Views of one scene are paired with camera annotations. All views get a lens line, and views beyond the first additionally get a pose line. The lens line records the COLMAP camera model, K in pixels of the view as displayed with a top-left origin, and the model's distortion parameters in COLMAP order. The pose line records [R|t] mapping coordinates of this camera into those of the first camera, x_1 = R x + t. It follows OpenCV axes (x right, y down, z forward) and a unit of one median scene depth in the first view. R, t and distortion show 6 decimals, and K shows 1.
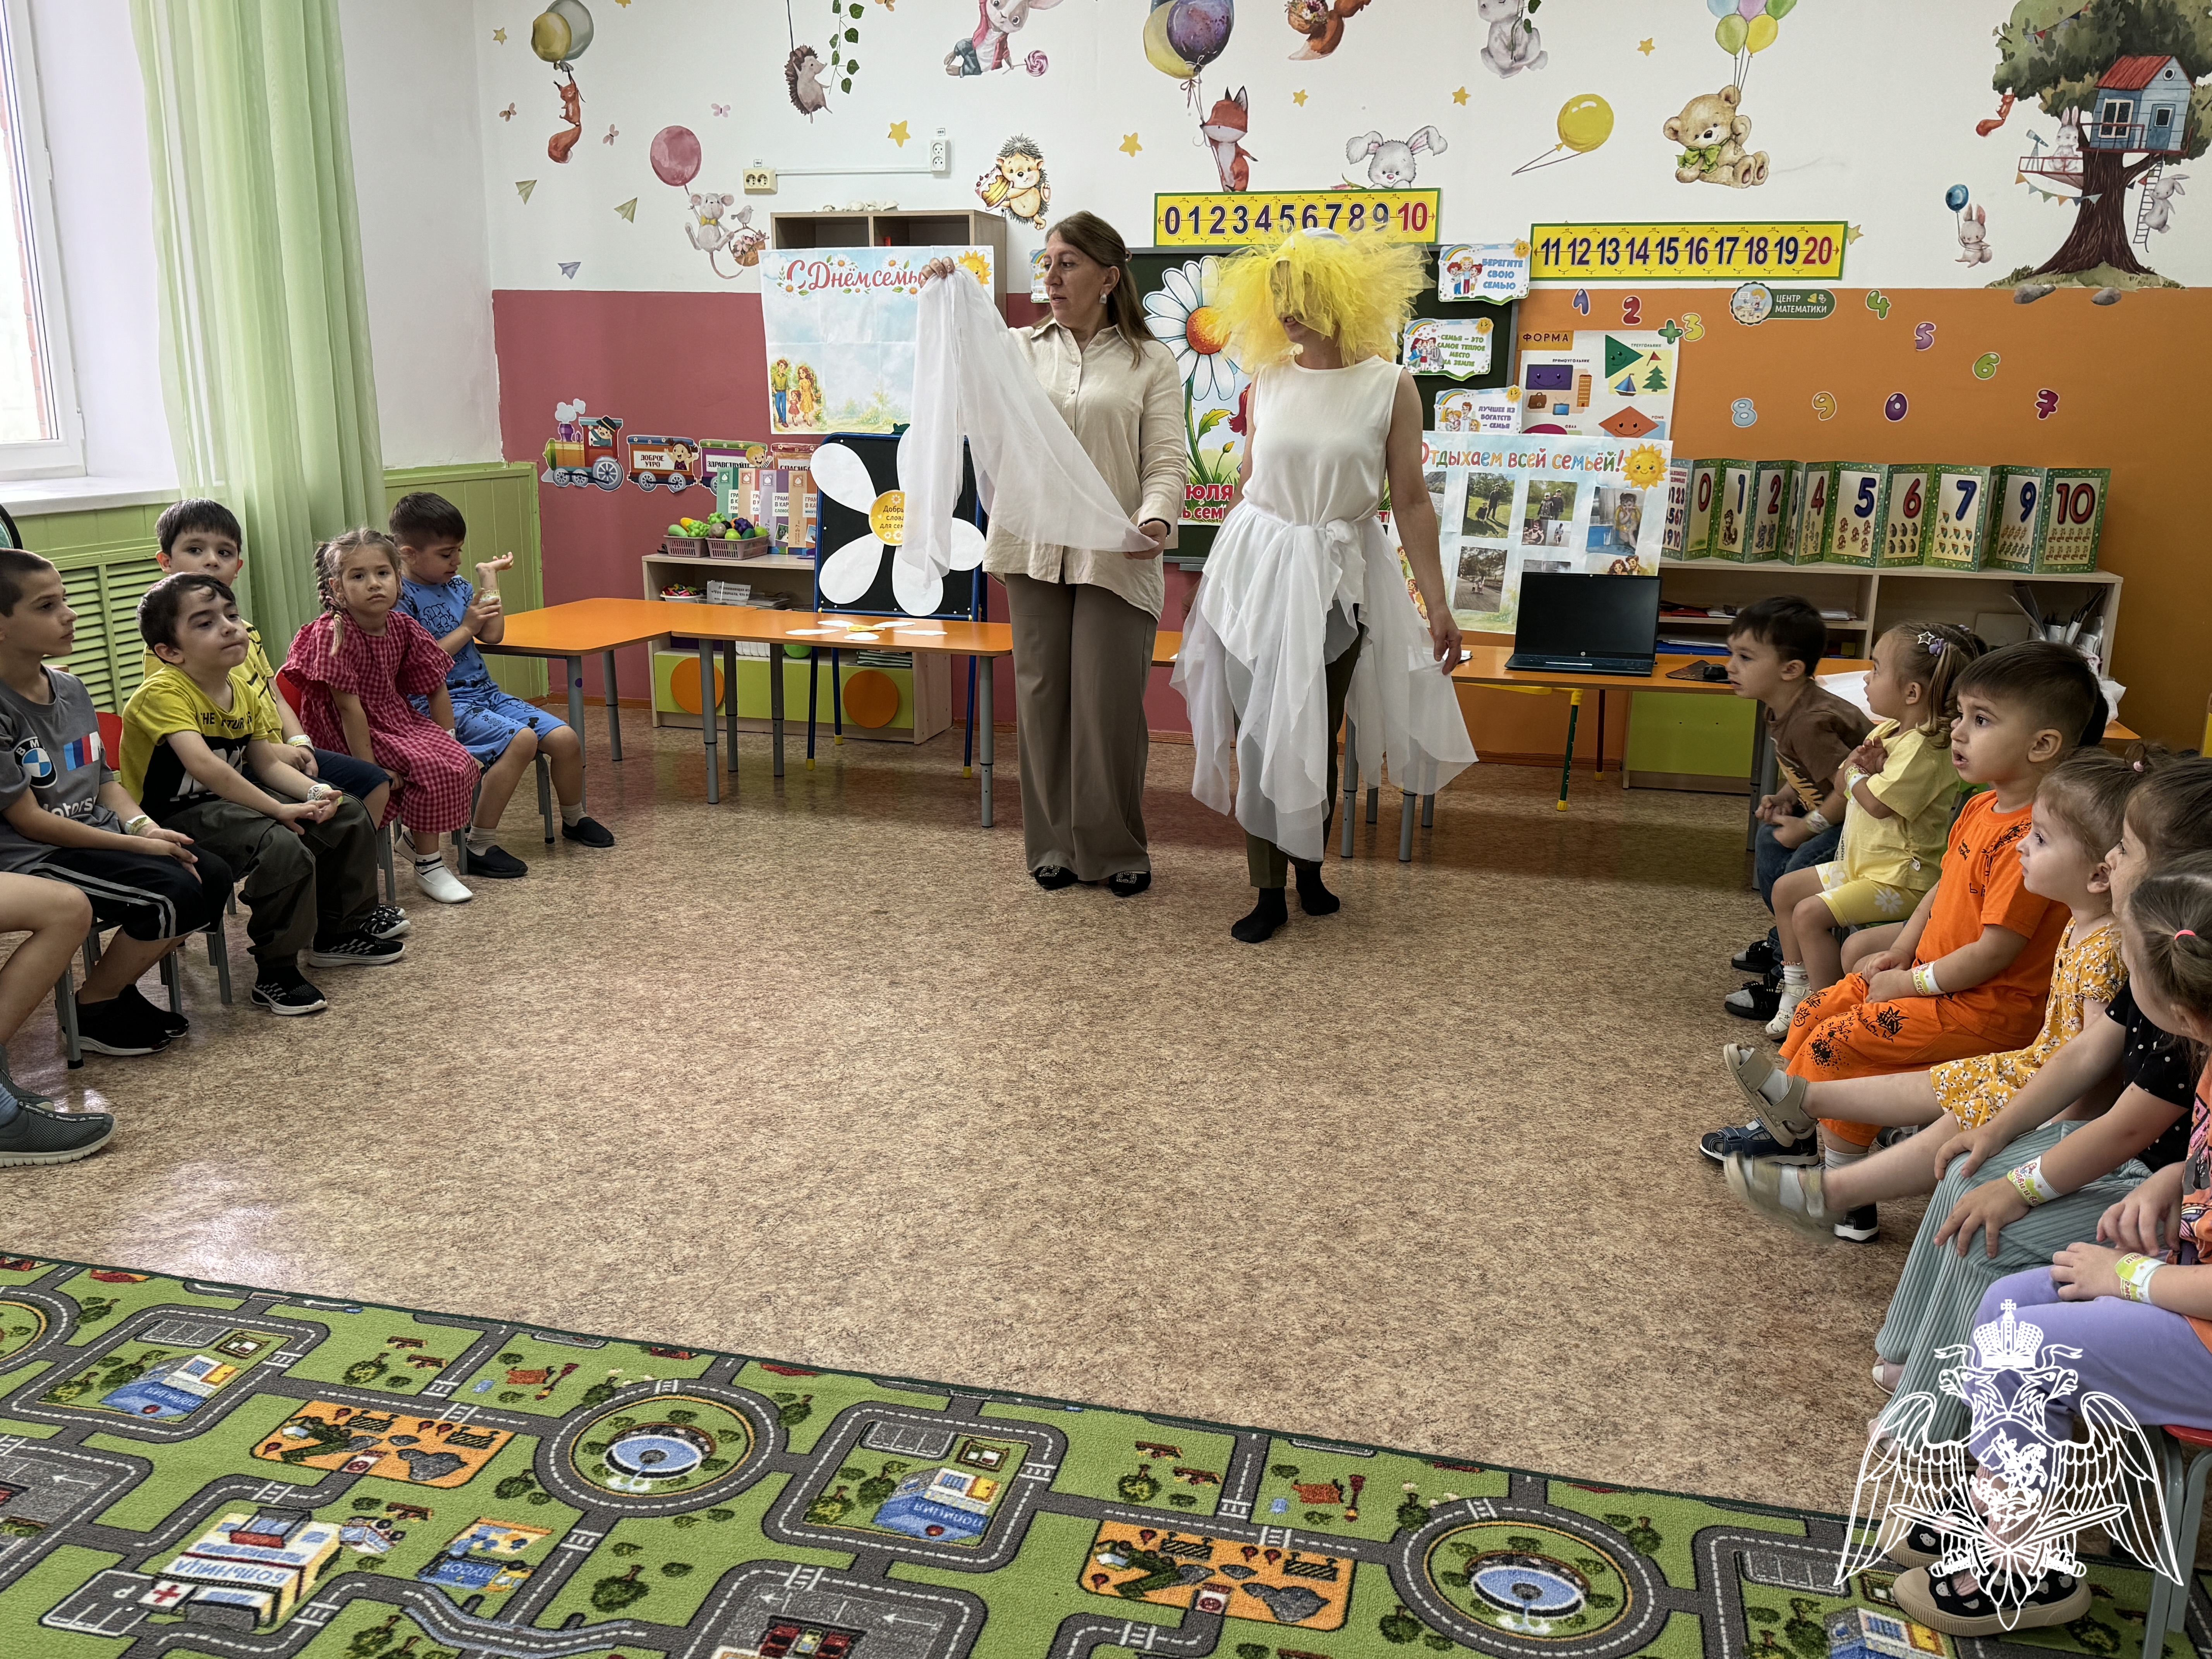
lens RADIAL K [[1817.8, 0, 1115.8], [0, 1817.8, 850.3], [0, 0, 1]] dist [0.093740, -0.152266]
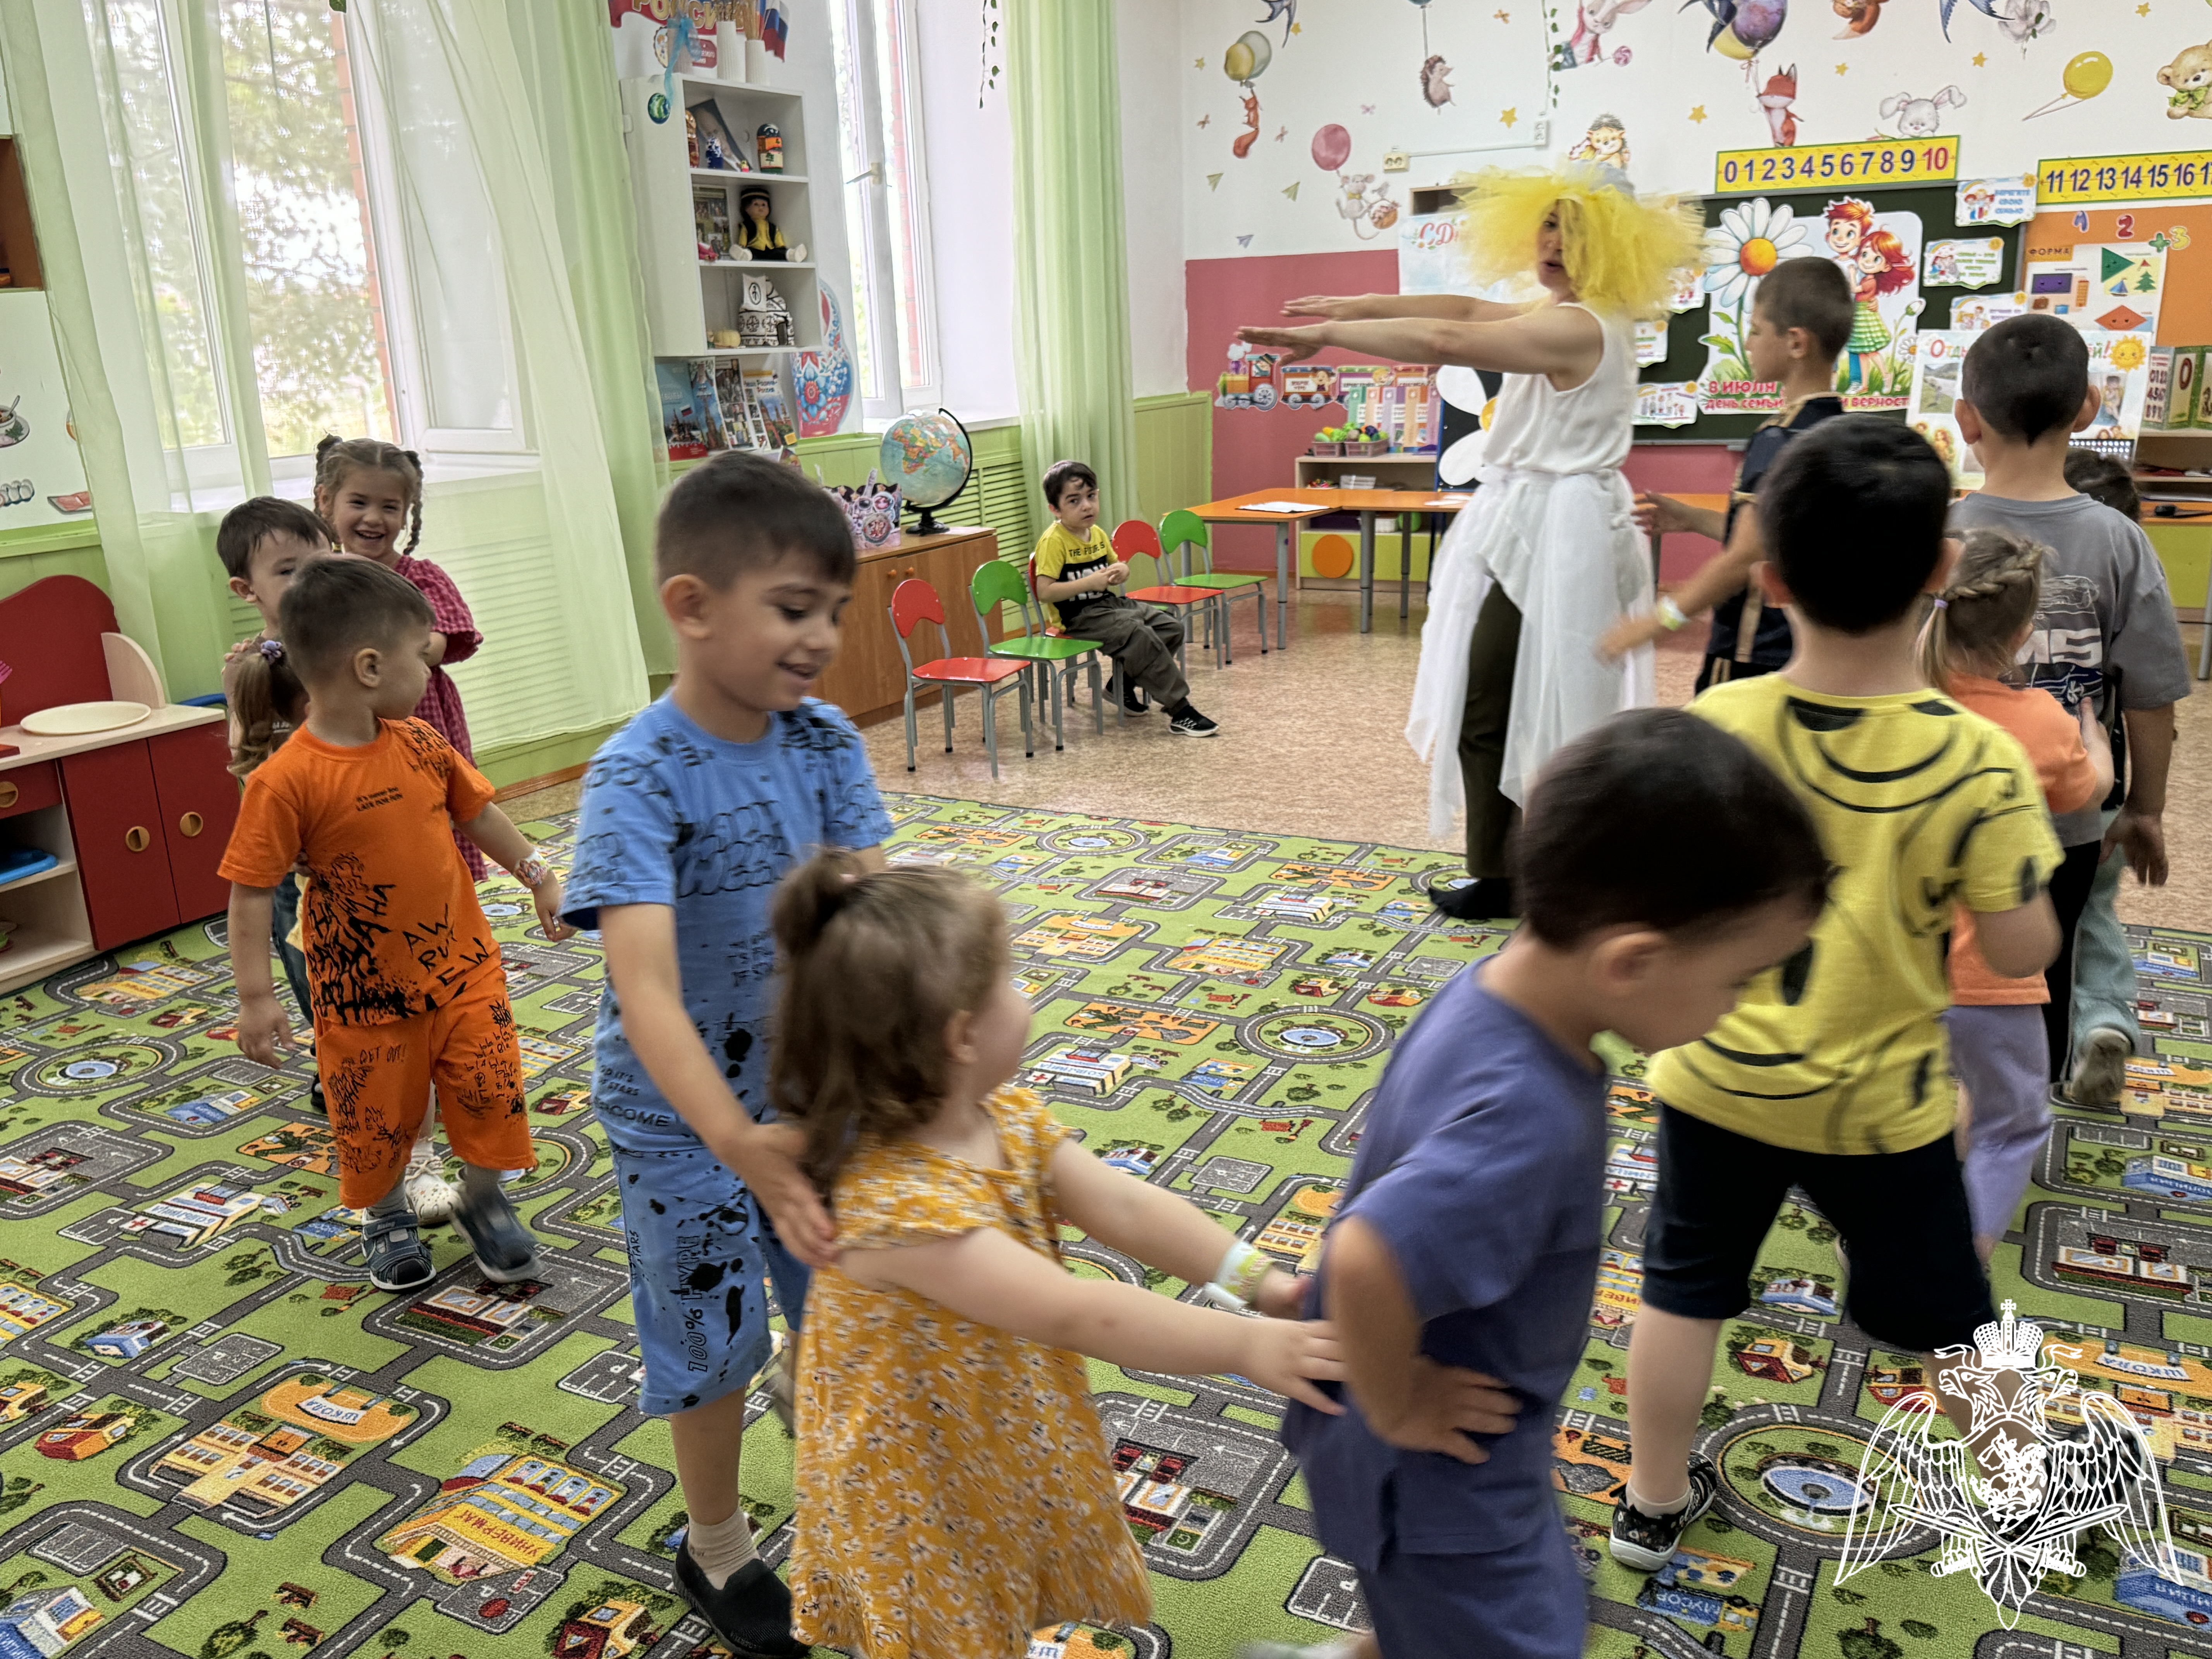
lens RADIAL K [[1817.8, 0, 1110.5], [0, 1817.8, 867.5], [0, 0, 1]] dist [0.093740, -0.152266]
pose [[0.967499, 0.028963, -0.251212, -0.052009], [-0.017392, 0.998688, 0.048159, 0.084661], [0.252278, -0.042225, 0.966733, -0.370282]]
